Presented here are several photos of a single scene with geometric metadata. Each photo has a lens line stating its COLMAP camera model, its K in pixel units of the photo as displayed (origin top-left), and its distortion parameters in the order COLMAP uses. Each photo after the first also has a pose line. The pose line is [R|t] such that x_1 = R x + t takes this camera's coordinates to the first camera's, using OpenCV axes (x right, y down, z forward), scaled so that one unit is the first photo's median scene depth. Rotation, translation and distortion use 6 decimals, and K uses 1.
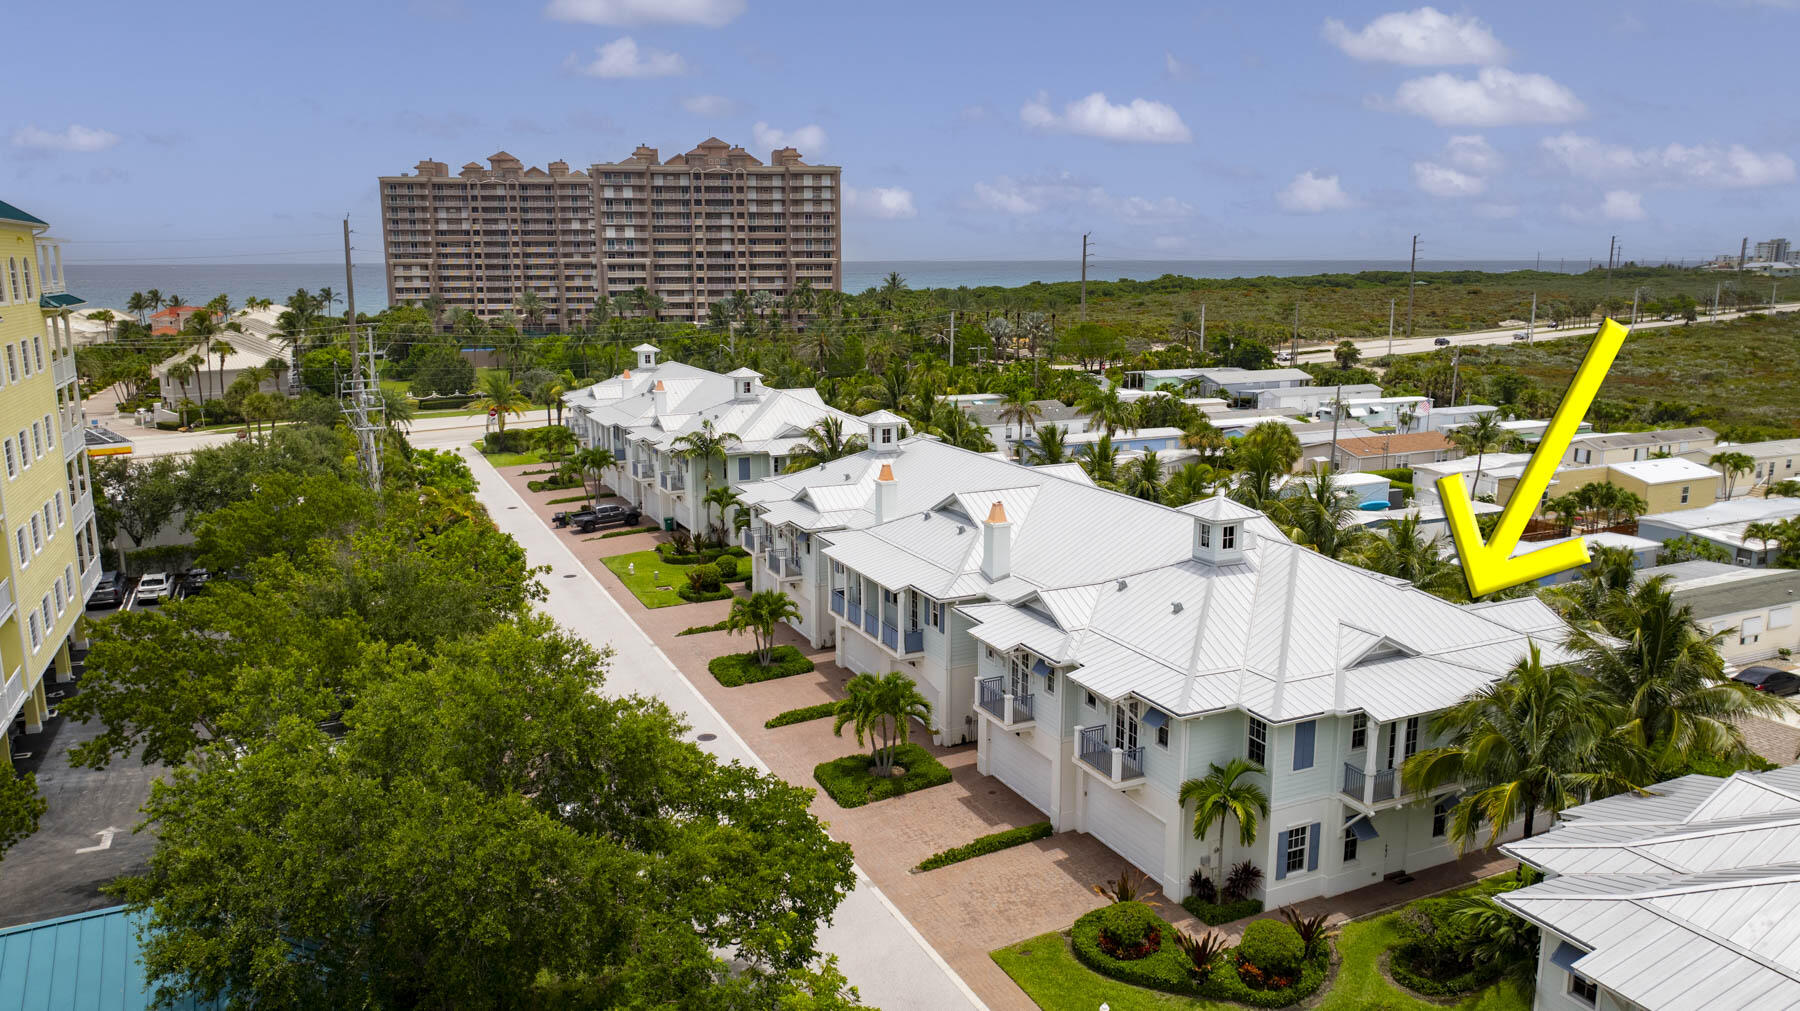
lens RADIAL K [[1254.3, 0, 900.0], [0, 1254.3, 505.5], [0, 0, 1]] dist [-0.009575, -0.002583]
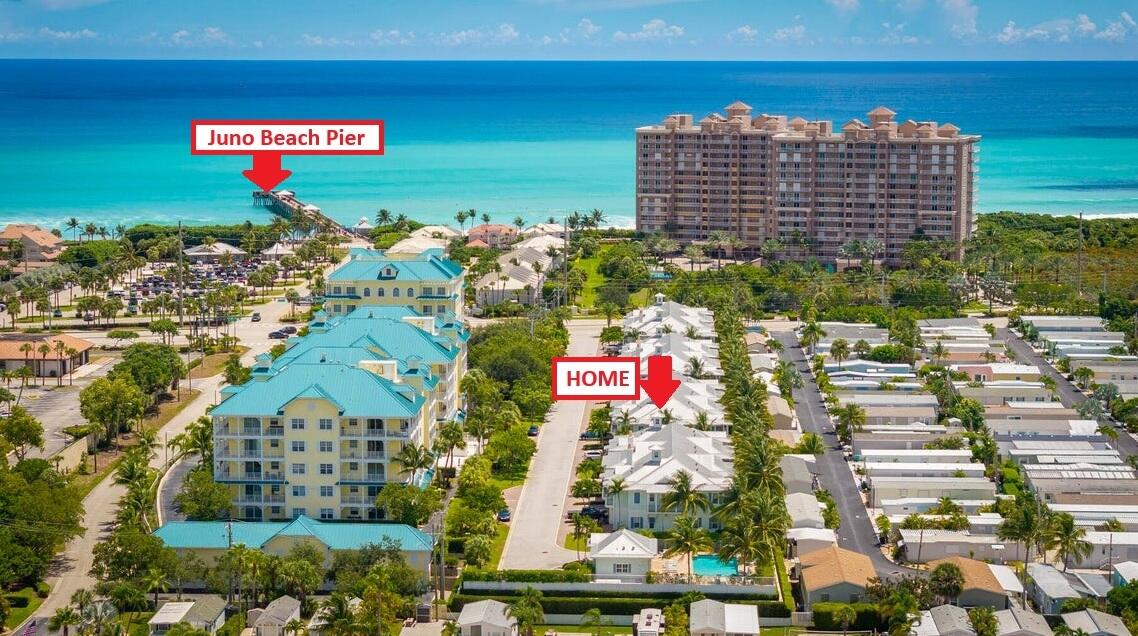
lens RADIAL K [[2110.9, 0, 569.0], [0, 2110.9, 318.0], [0, 0, 1]] dist [-0.021646, -0.019229]
pose [[0.886632, 0.057367, -0.458905, 0.574712], [-0.094201, 0.993876, -0.057759, 0.063588], [0.452781, 0.094441, 0.886606, -1.012552]]
